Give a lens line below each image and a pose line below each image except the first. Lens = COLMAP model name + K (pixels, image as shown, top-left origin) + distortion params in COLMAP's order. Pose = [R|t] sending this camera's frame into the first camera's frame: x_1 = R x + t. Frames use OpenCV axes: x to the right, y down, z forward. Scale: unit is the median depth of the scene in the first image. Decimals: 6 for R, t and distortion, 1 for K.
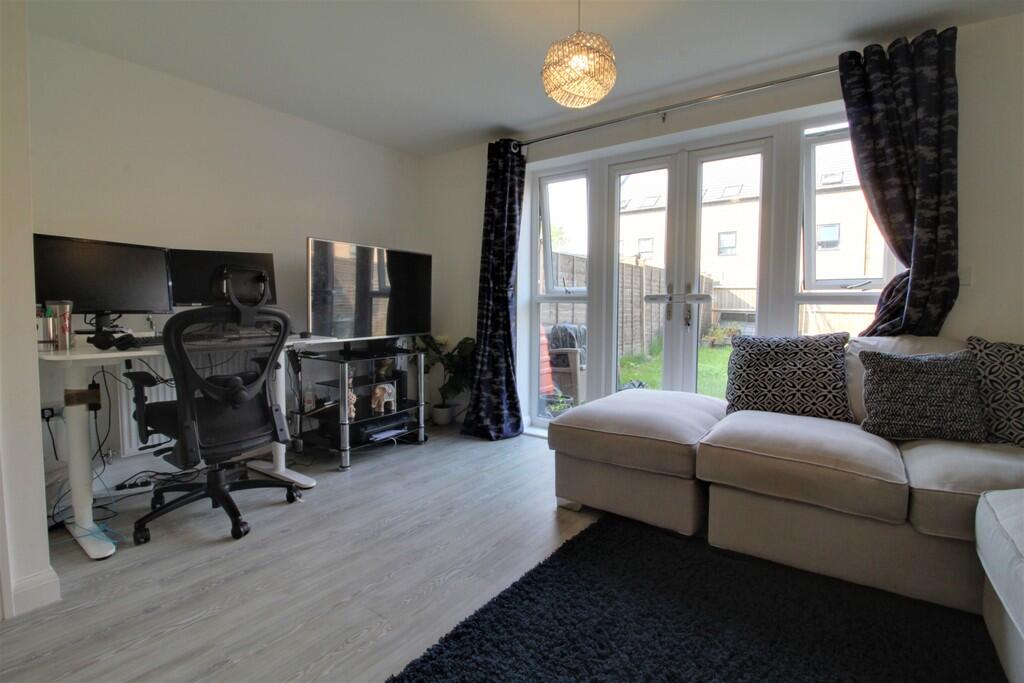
lens RADIAL K [[470.3, 0, 514.4], [0, 470.3, 328.7], [0, 0, 1]] dist [-0.001460, -0.014475]
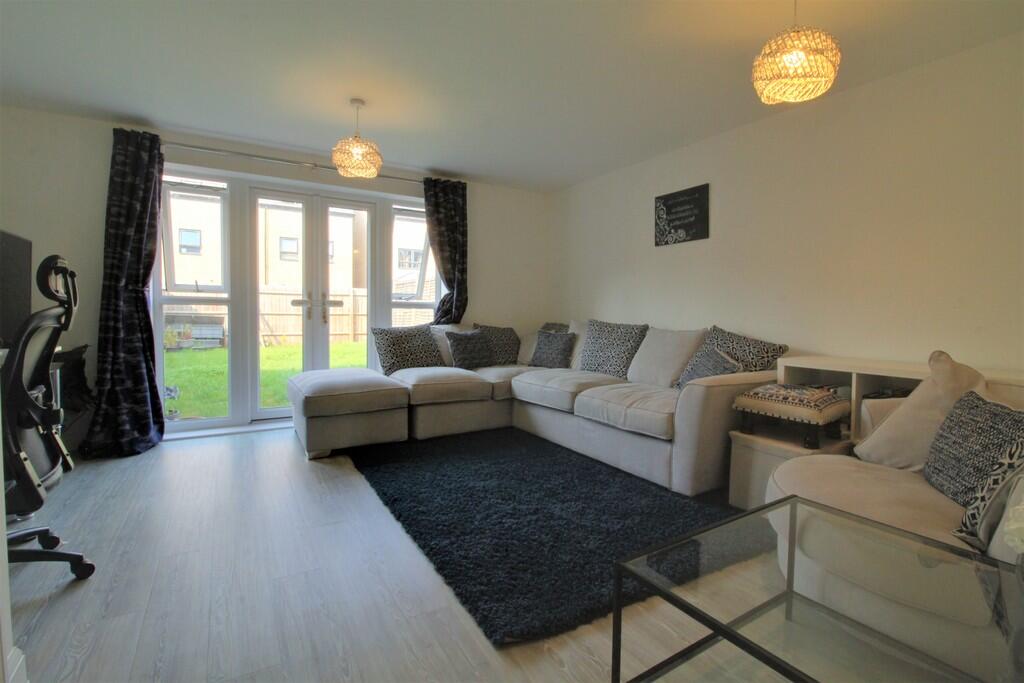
lens RADIAL K [[480.8, 0, 516.7], [0, 480.8, 325.7], [0, 0, 1]] dist [0.000268, -0.013983]
pose [[0.377457, -0.027820, 0.925609, -1.033362], [0.036541, 0.999218, 0.015131, 0.001887], [-0.925306, 0.028111, 0.378179, -0.073975]]
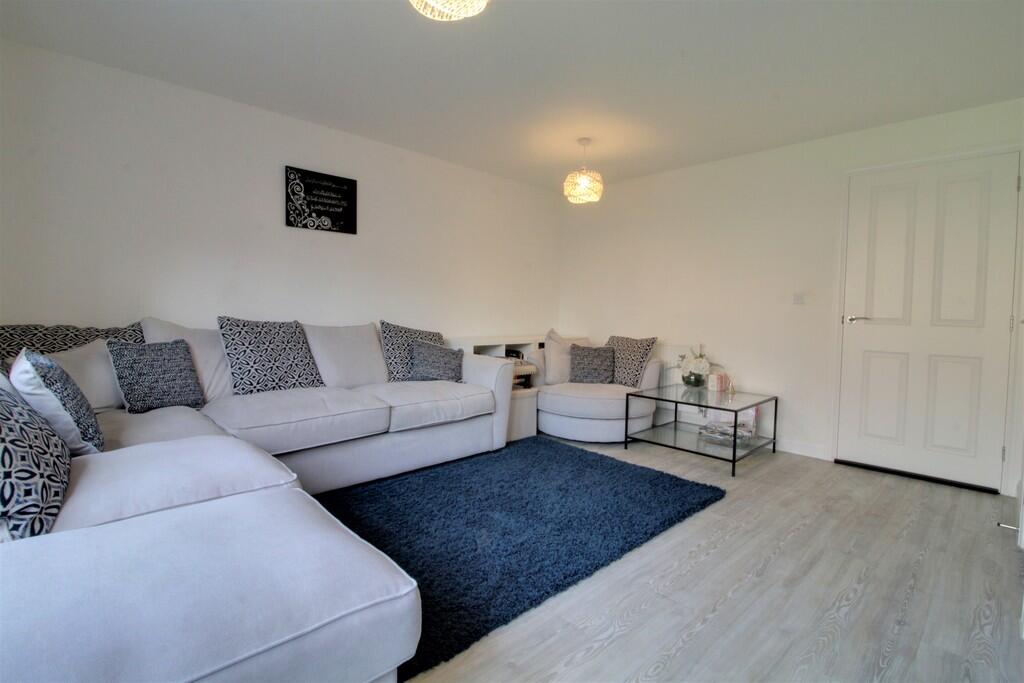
lens RADIAL K [[470.3, 0, 514.4], [0, 470.3, 328.7], [0, 0, 1]] dist [-0.001460, -0.014475]
pose [[-0.983467, -0.030995, 0.178417, -0.087443], [-0.016214, 0.996358, 0.083714, -0.068757], [-0.180362, 0.079437, -0.980387, 1.488958]]
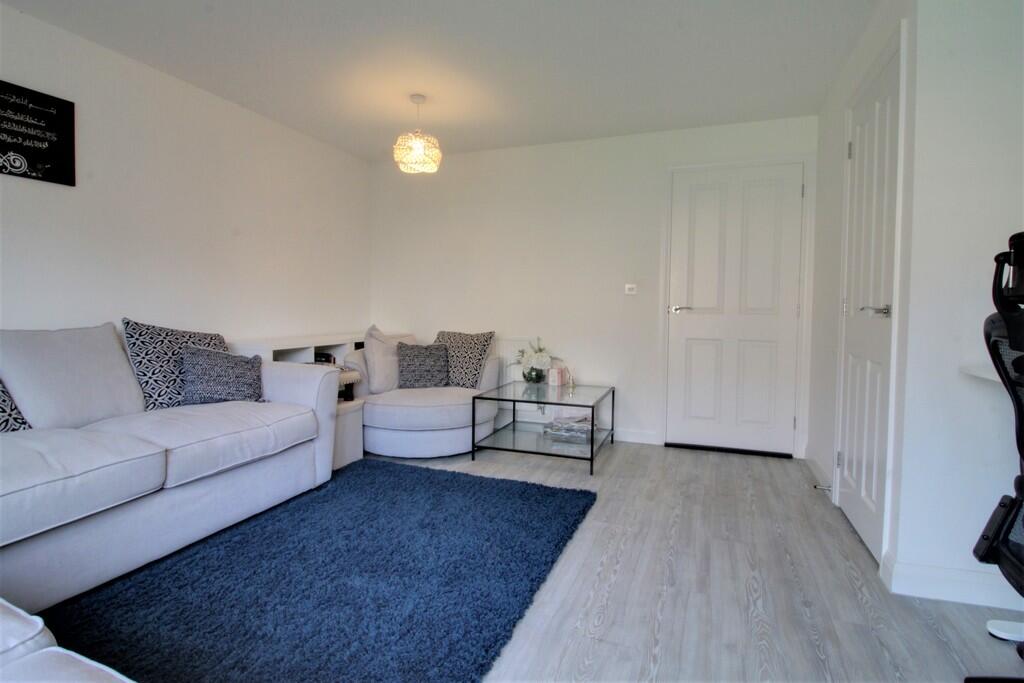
lens RADIAL K [[505.1, 0, 514.8], [0, 505.1, 327.6], [0, 0, 1]] dist [-0.000619, -0.013480]
pose [[-0.964663, -0.005589, -0.263429, 0.098266], [-0.028665, 0.996067, 0.083836, -0.055977], [0.261924, 0.088424, -0.961029, 1.323365]]
